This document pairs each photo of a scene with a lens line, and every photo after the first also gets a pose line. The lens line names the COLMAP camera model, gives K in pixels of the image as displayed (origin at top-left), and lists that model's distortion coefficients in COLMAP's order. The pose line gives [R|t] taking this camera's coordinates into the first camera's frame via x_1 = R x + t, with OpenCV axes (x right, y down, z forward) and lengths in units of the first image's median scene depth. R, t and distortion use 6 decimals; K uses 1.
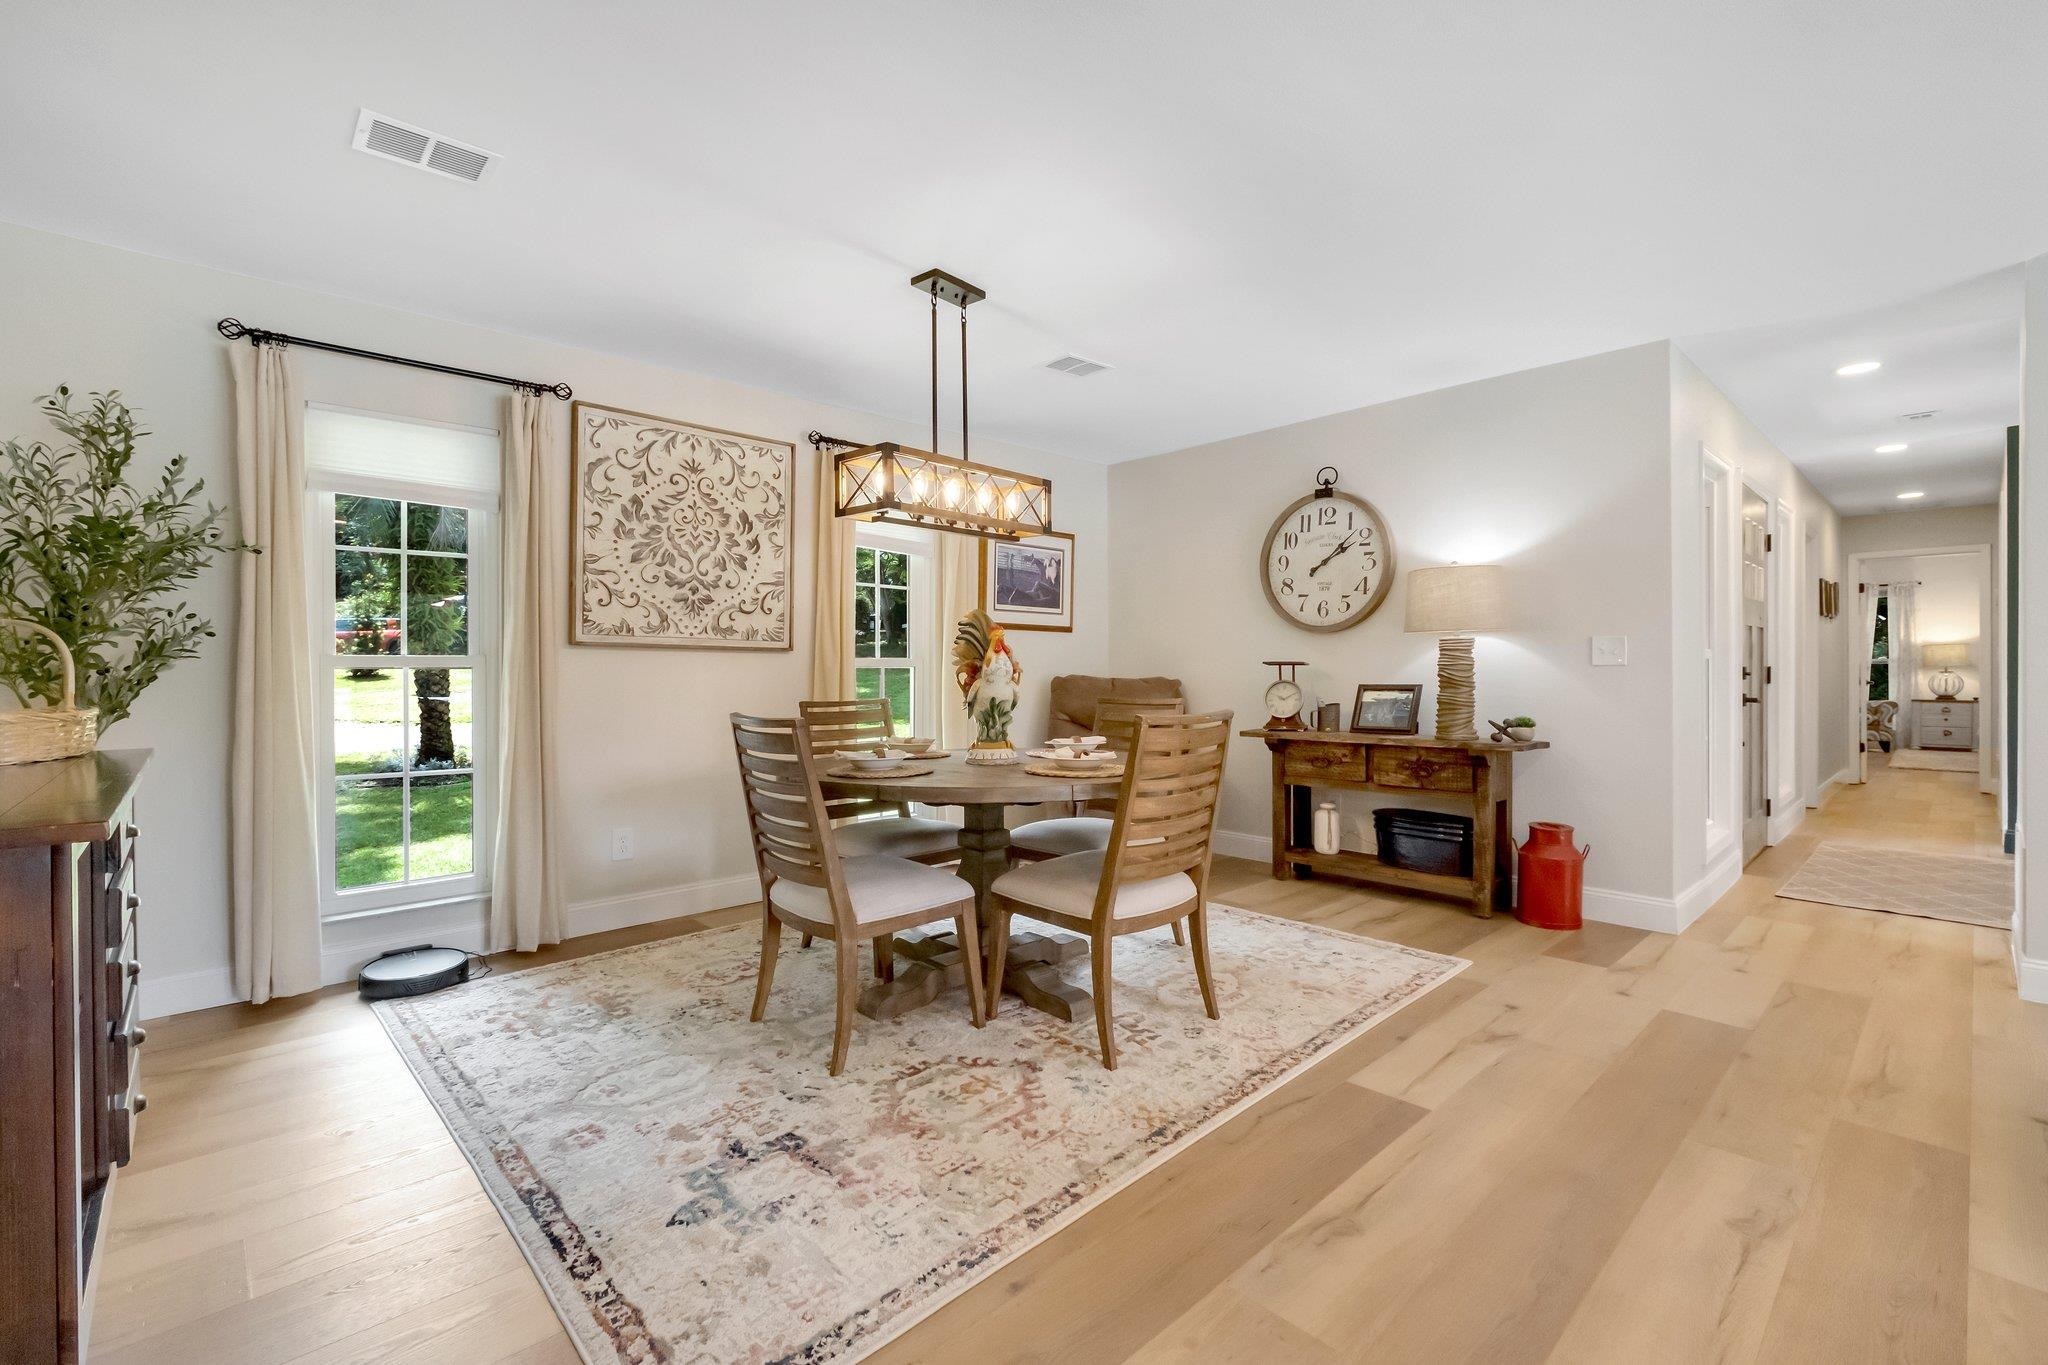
lens RADIAL K [[888.2, 0, 1015.8], [0, 888.2, 673.5], [0, 0, 1]] dist [-0.006321, -0.001341]
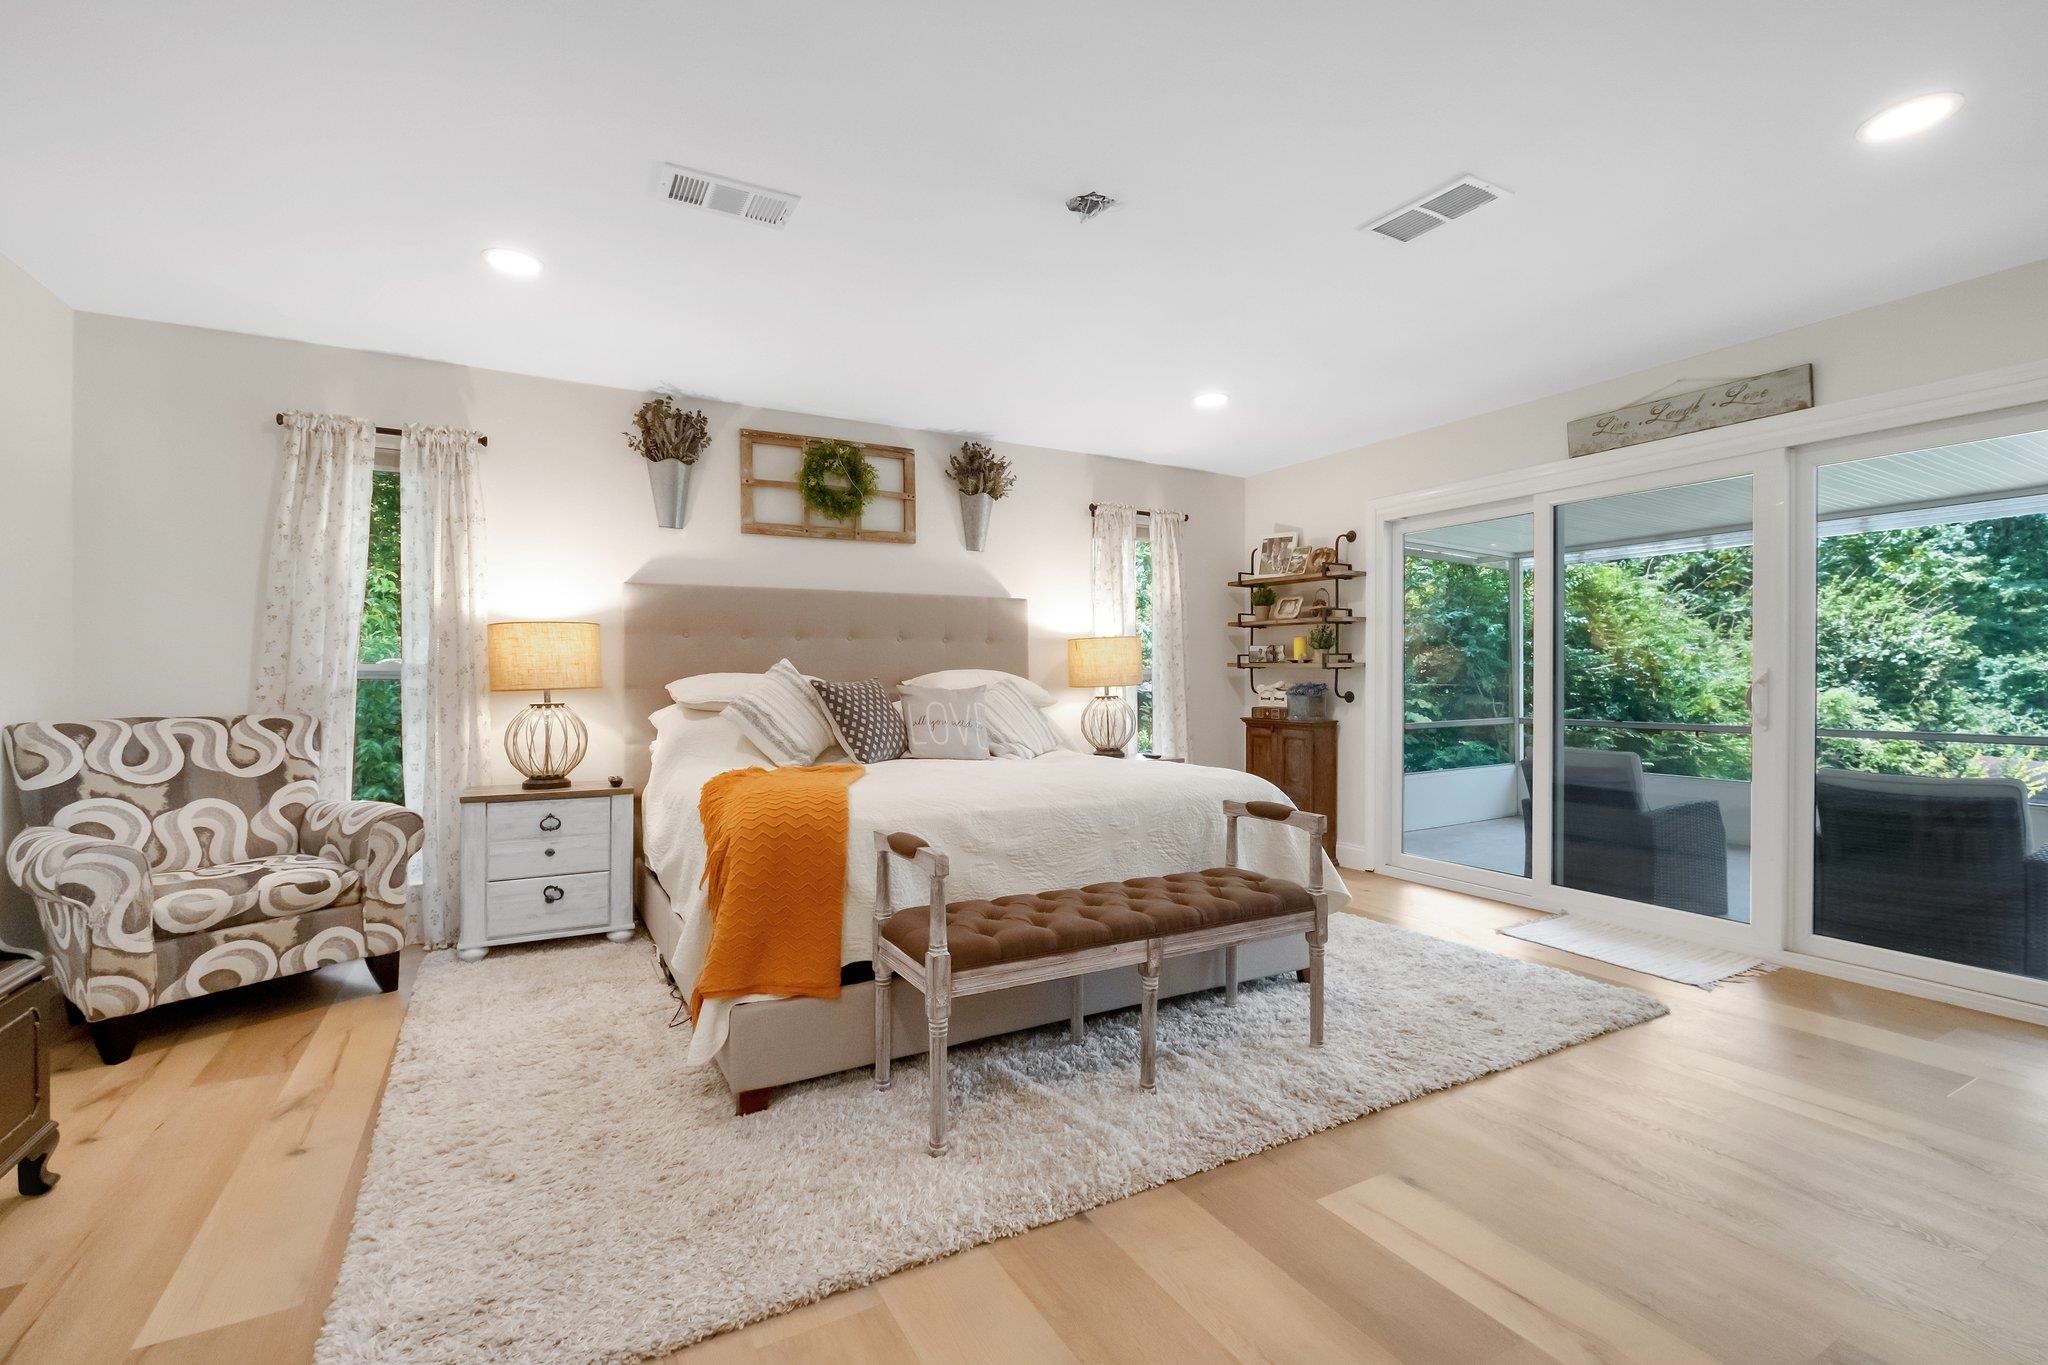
lens RADIAL K [[888.2, 0, 994.9], [0, 888.2, 688.6], [0, 0, 1]] dist [-0.006321, -0.001341]
pose [[0.252781, -0.009970, 0.967472, 2.193421], [-0.002983, 0.999934, 0.011084, -0.034841], [-0.967519, -0.005687, 0.252735, 2.126775]]
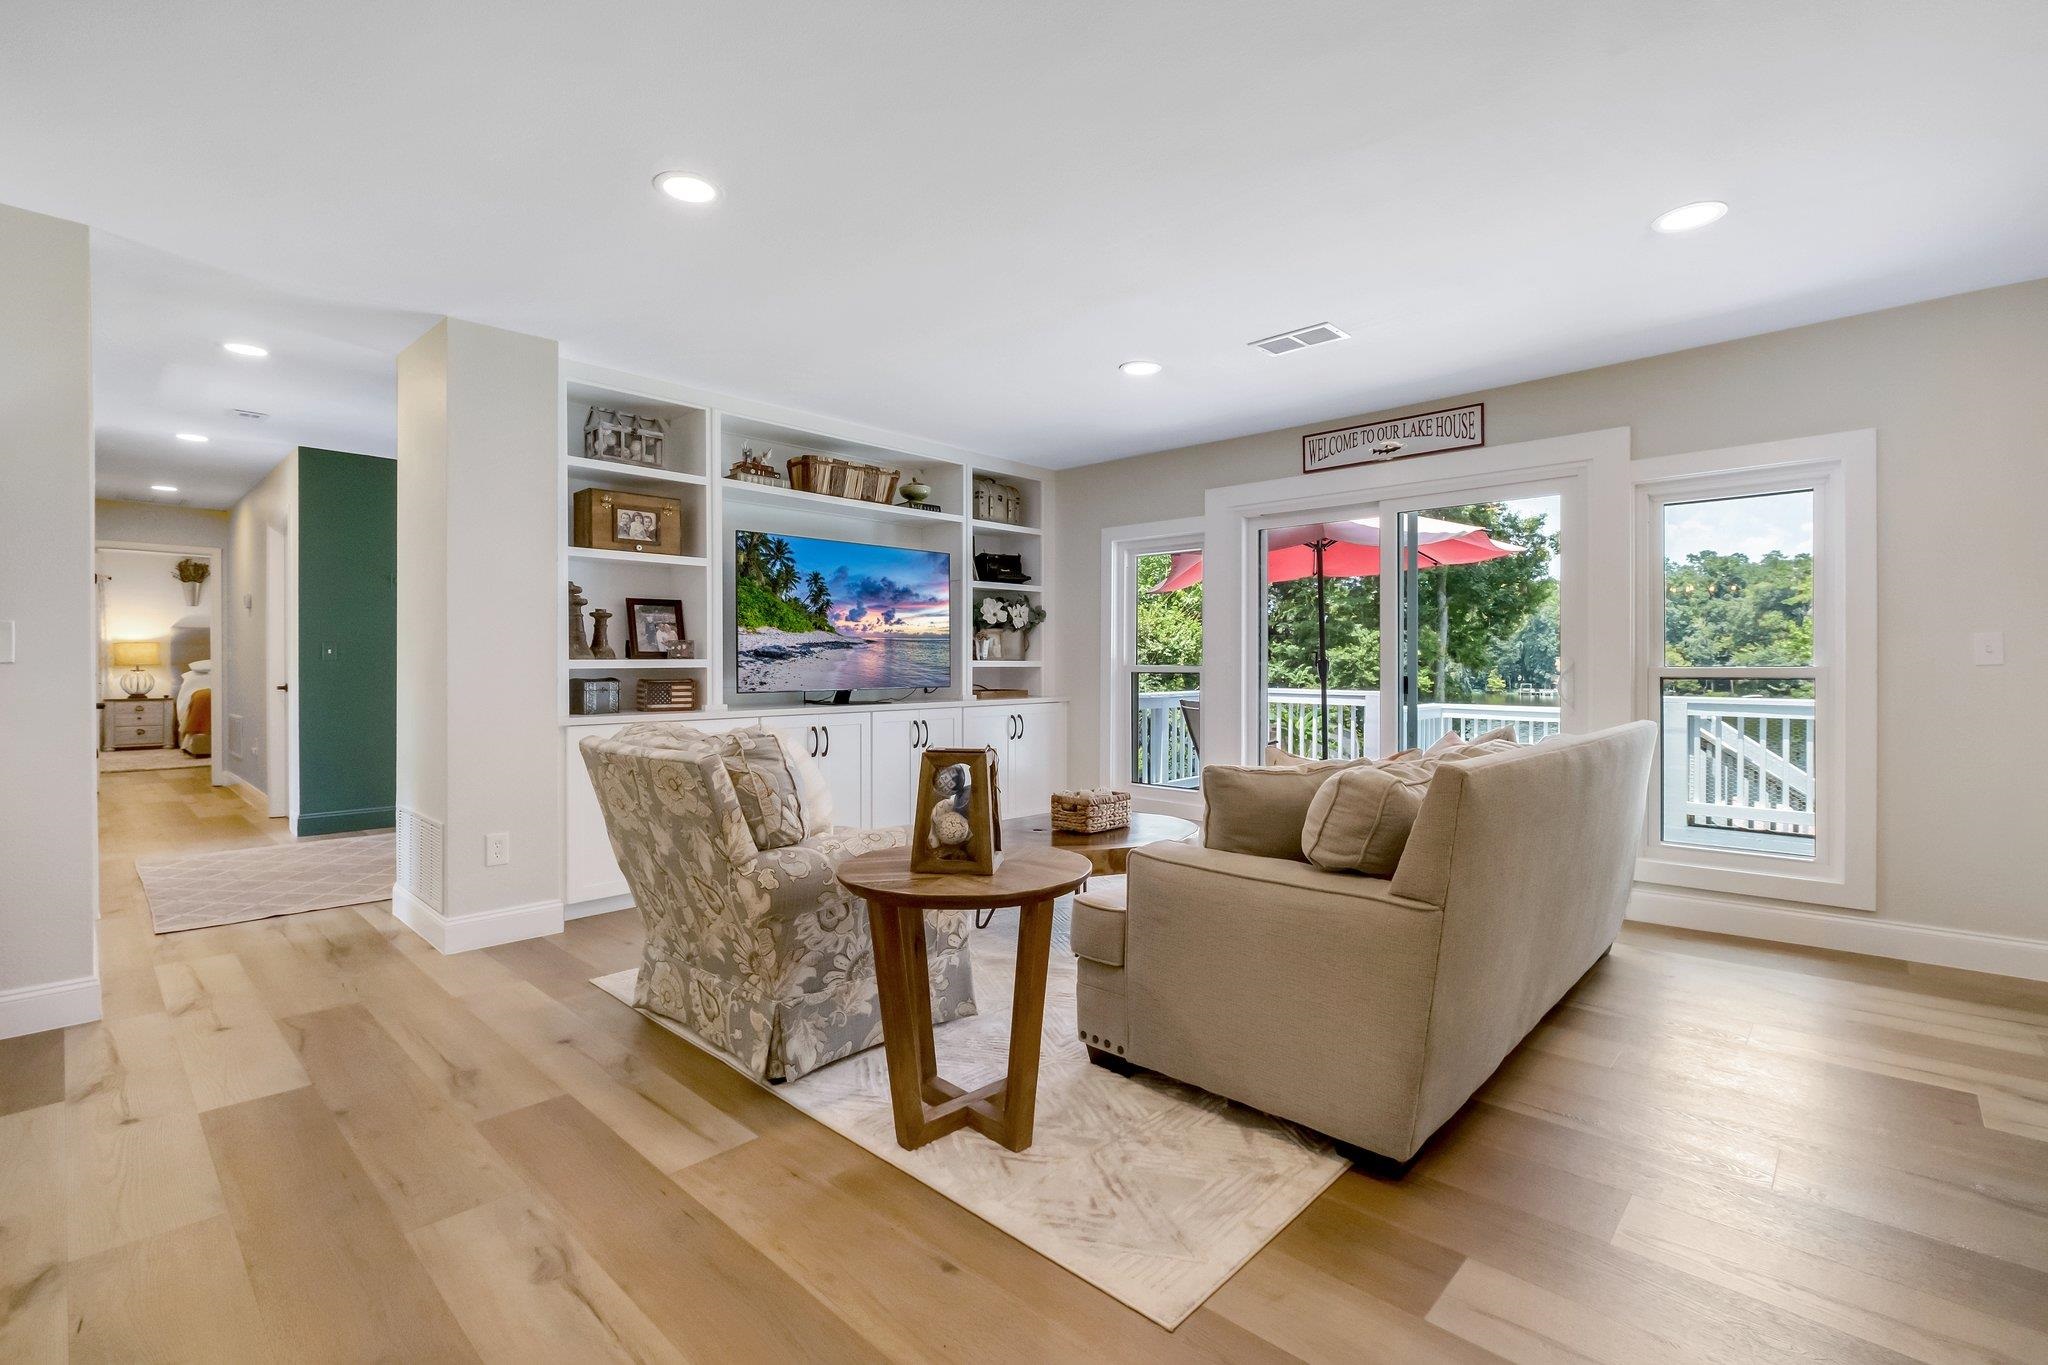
lens RADIAL K [[913.8, 0, 1005.8], [0, 913.8, 675.7], [0, 0, 1]] dist [-0.008769, 0.001349]
pose [[-0.060398, -0.006665, 0.998152, -0.064316], [0.002146, 0.999975, 0.006807, -0.002577], [-0.998172, 0.002554, -0.060382, 0.242908]]
